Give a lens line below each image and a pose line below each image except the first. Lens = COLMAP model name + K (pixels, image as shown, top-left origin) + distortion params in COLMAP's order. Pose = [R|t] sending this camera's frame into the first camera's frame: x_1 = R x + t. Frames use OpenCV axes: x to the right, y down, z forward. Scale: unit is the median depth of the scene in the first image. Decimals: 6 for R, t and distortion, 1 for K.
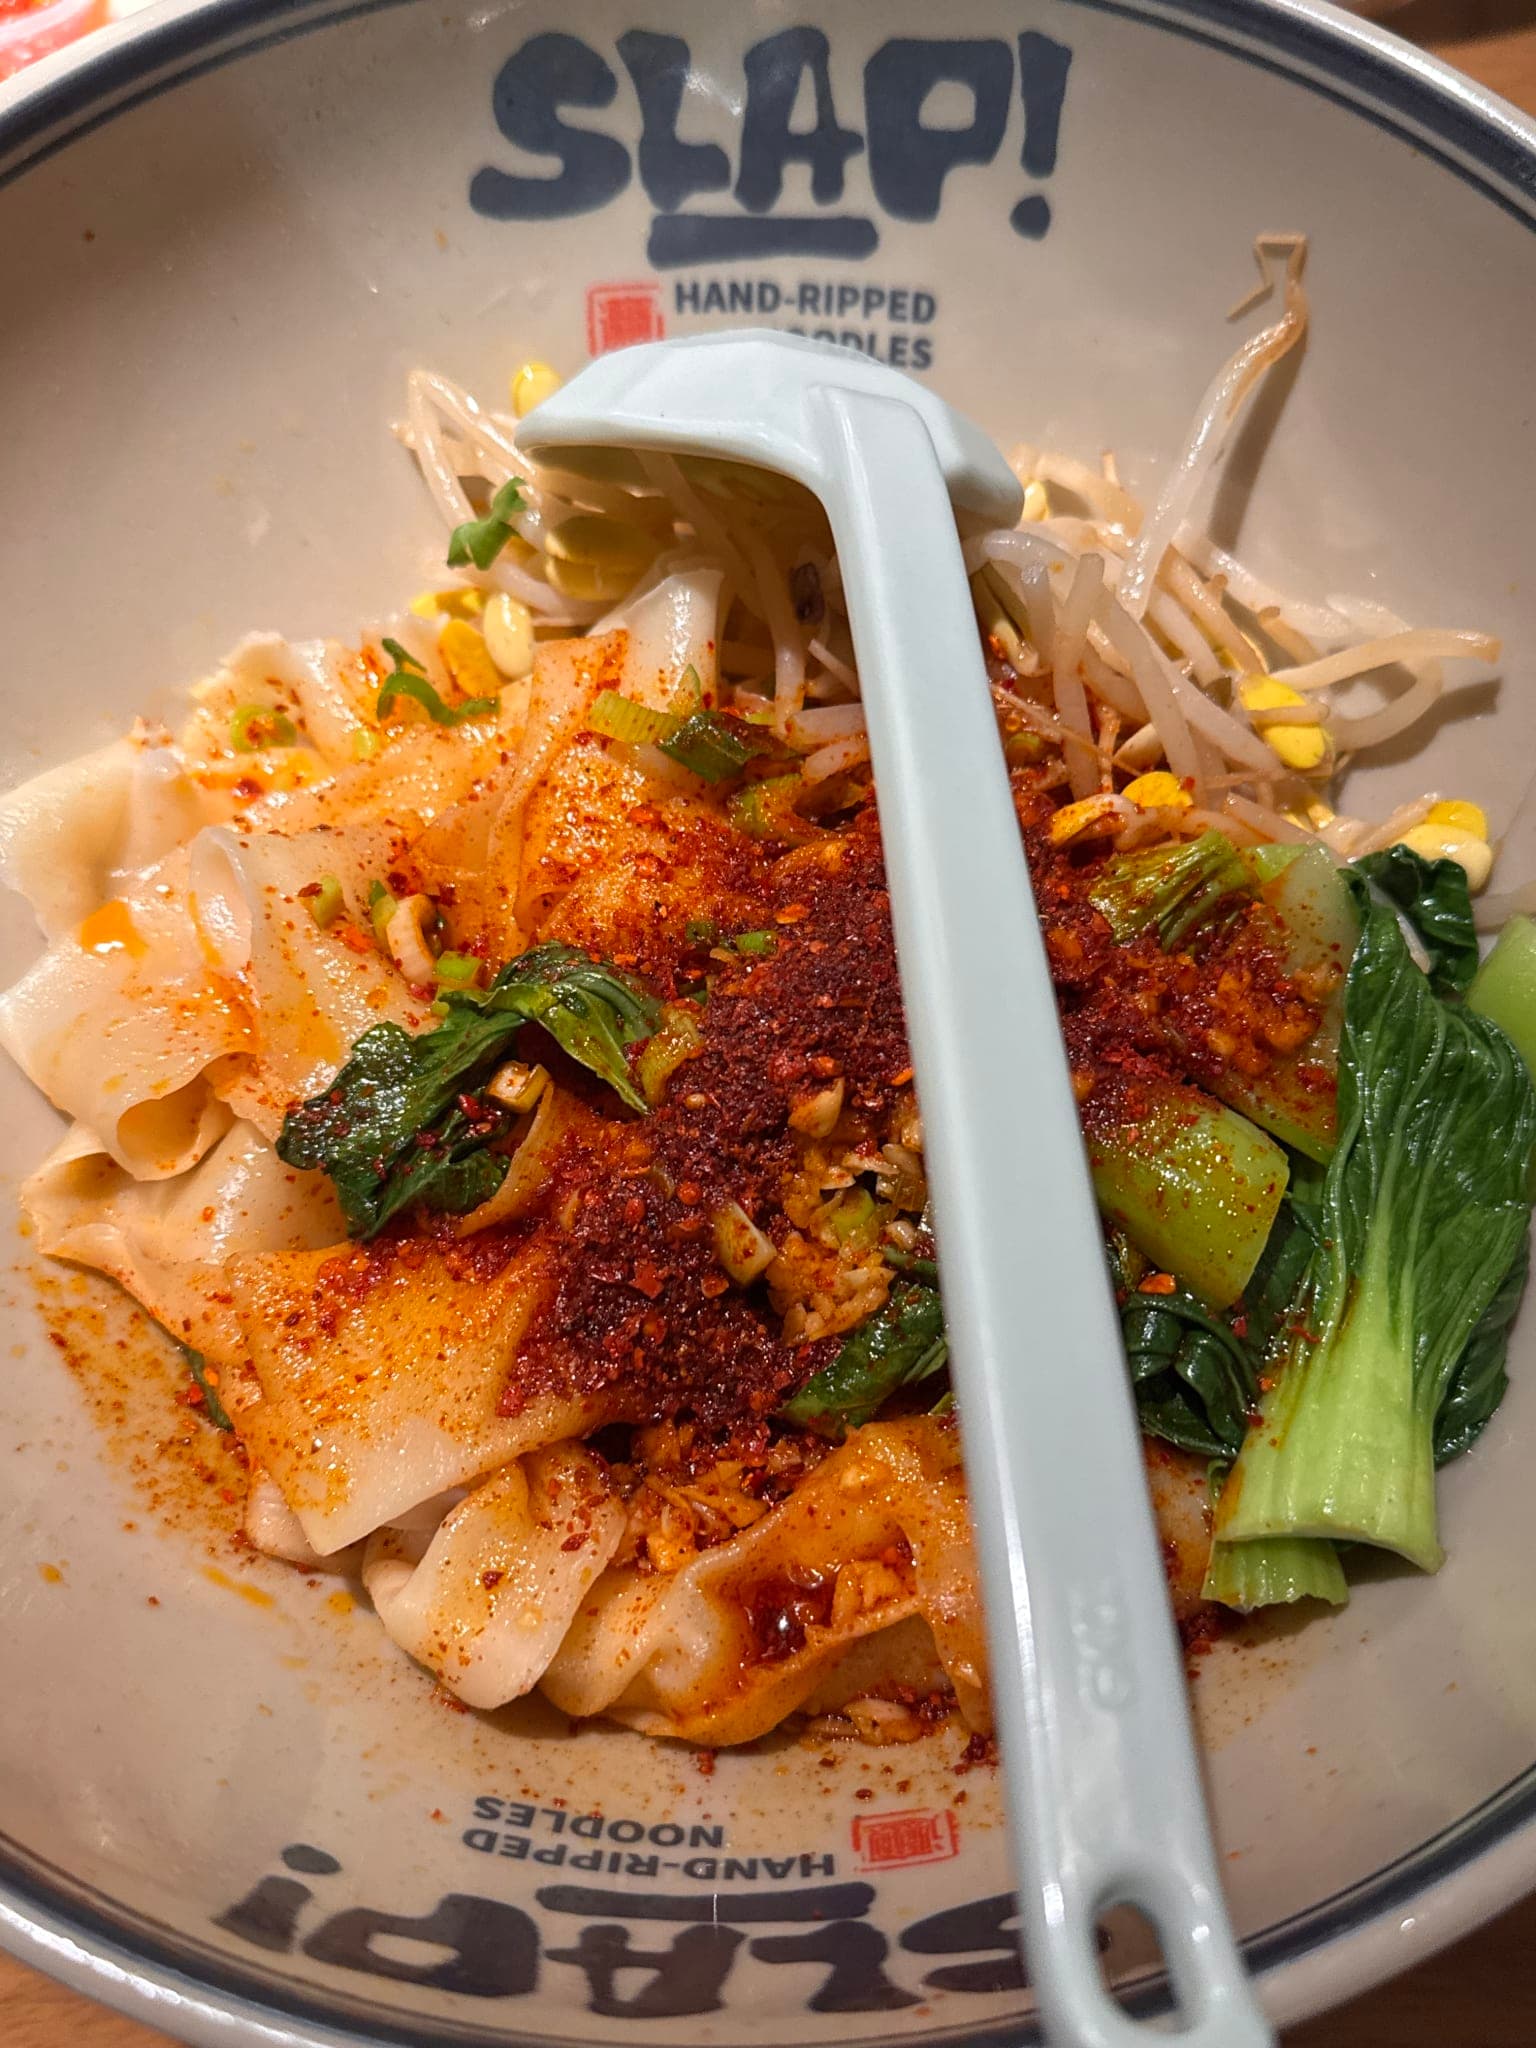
lens RADIAL K [[2289.3, 0, 757.7], [0, 2289.3, 1018.8], [0, 0, 1]] dist [0.116633, -0.118476]
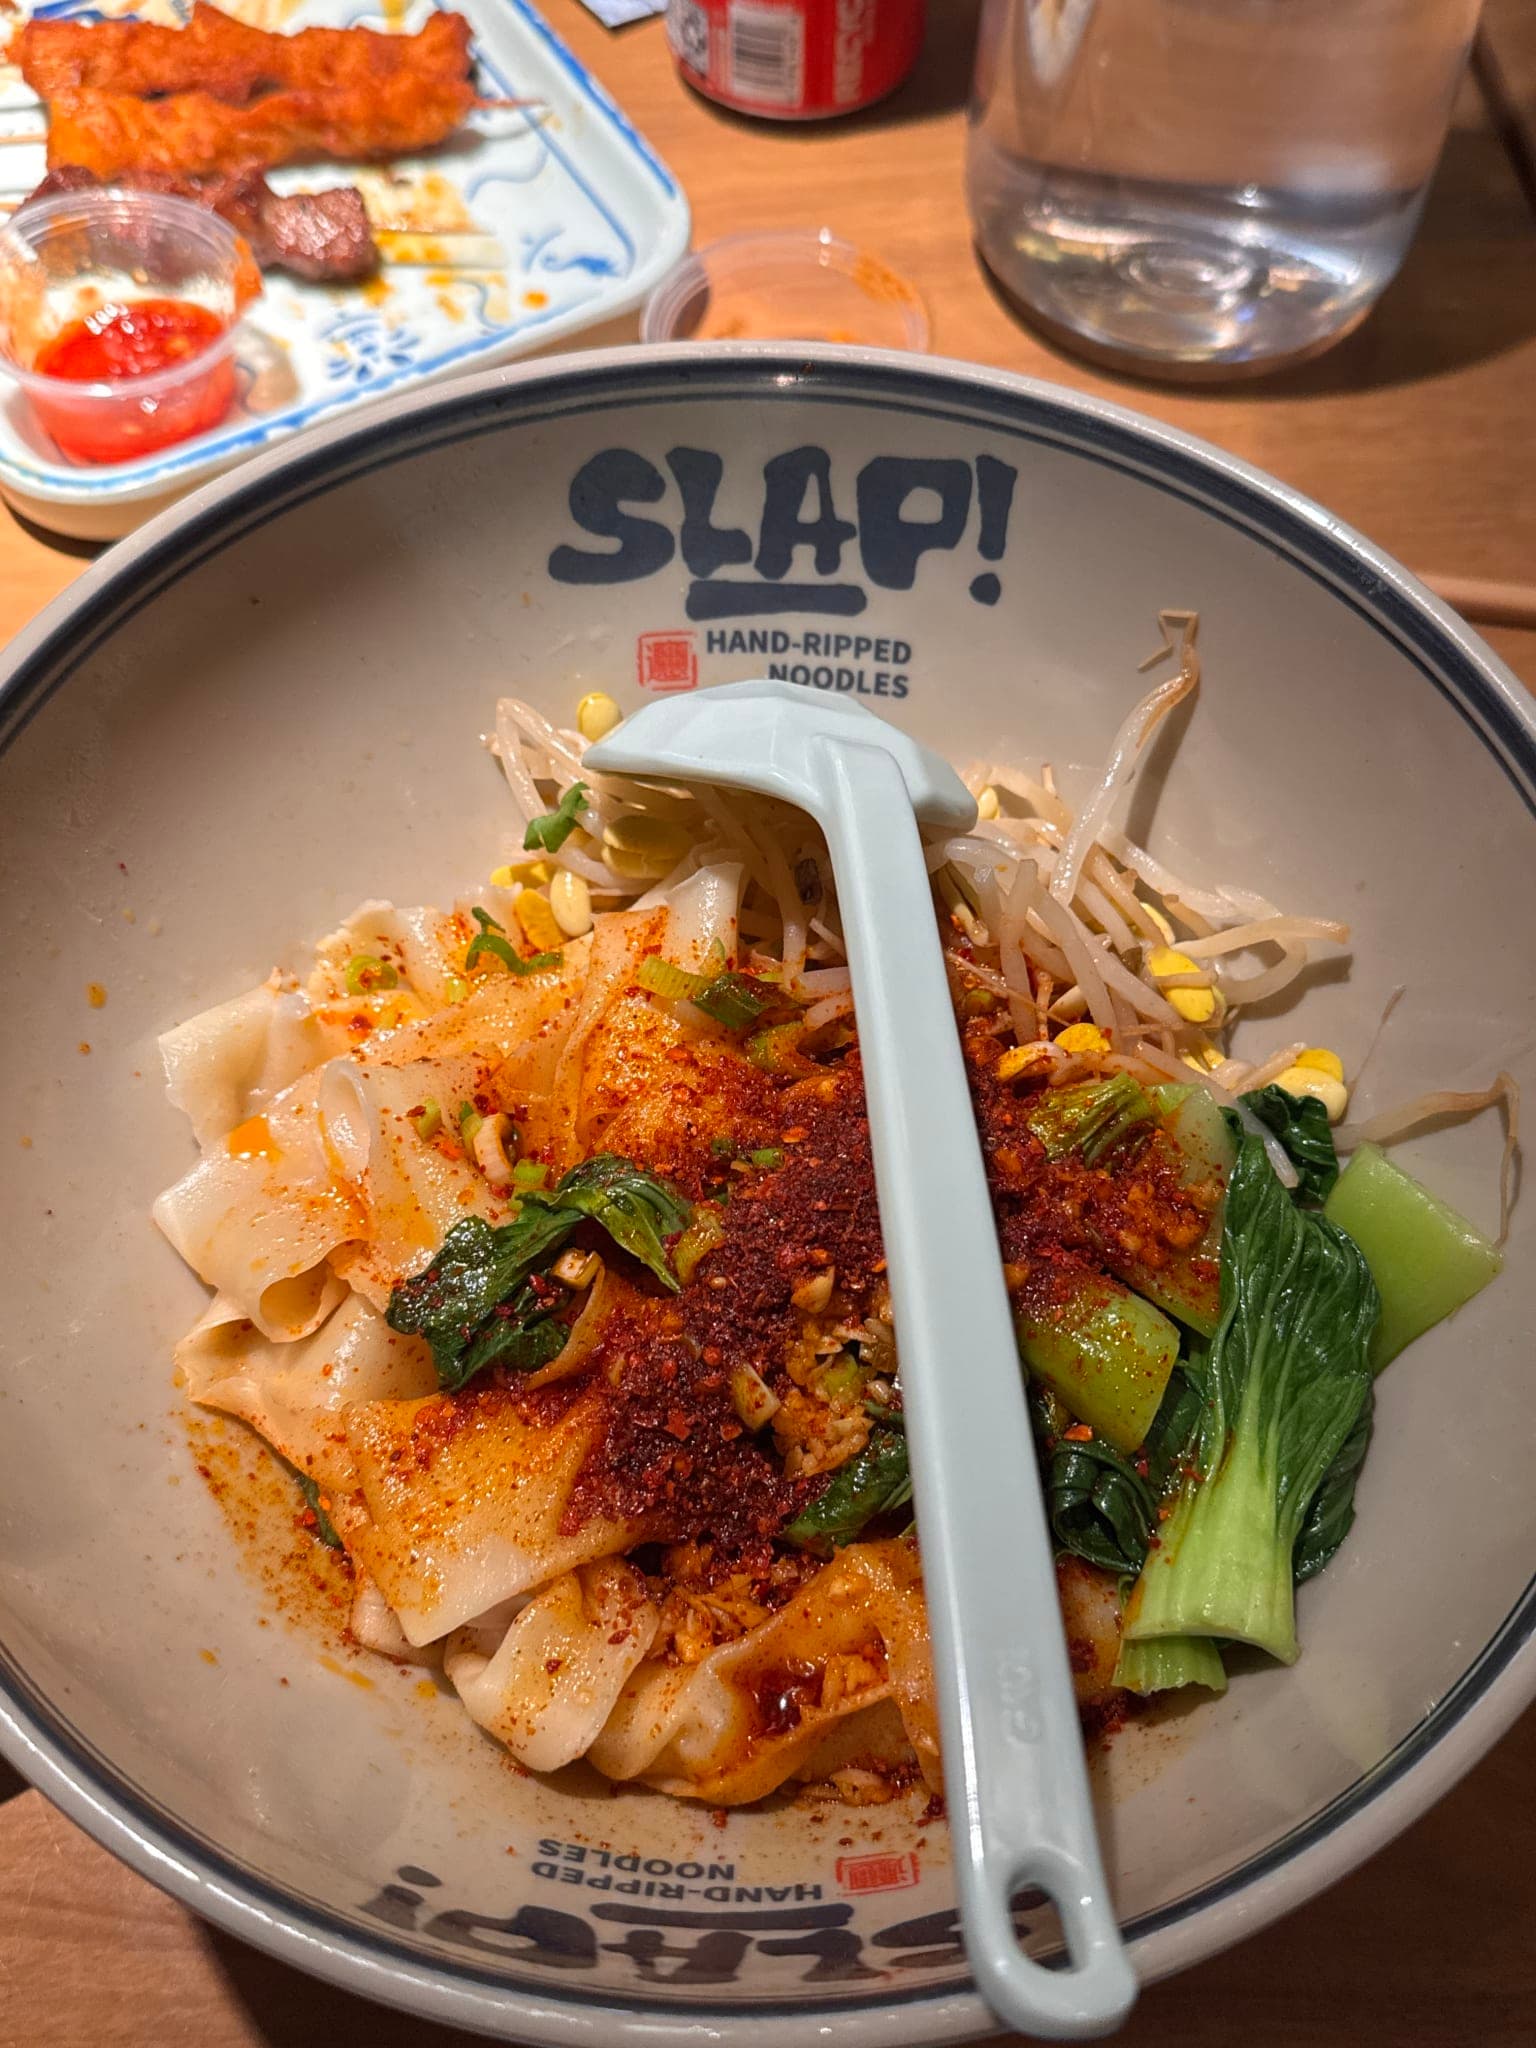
lens RADIAL K [[2289.3, 0, 771.8], [0, 2289.3, 945.5], [0, 0, 1]] dist [0.116633, -0.118476]
pose [[0.999887, 0.012377, 0.008496, -0.010069], [-0.011447, 0.994725, -0.101933, -0.020140], [-0.009713, 0.101825, 0.994755, -0.278957]]
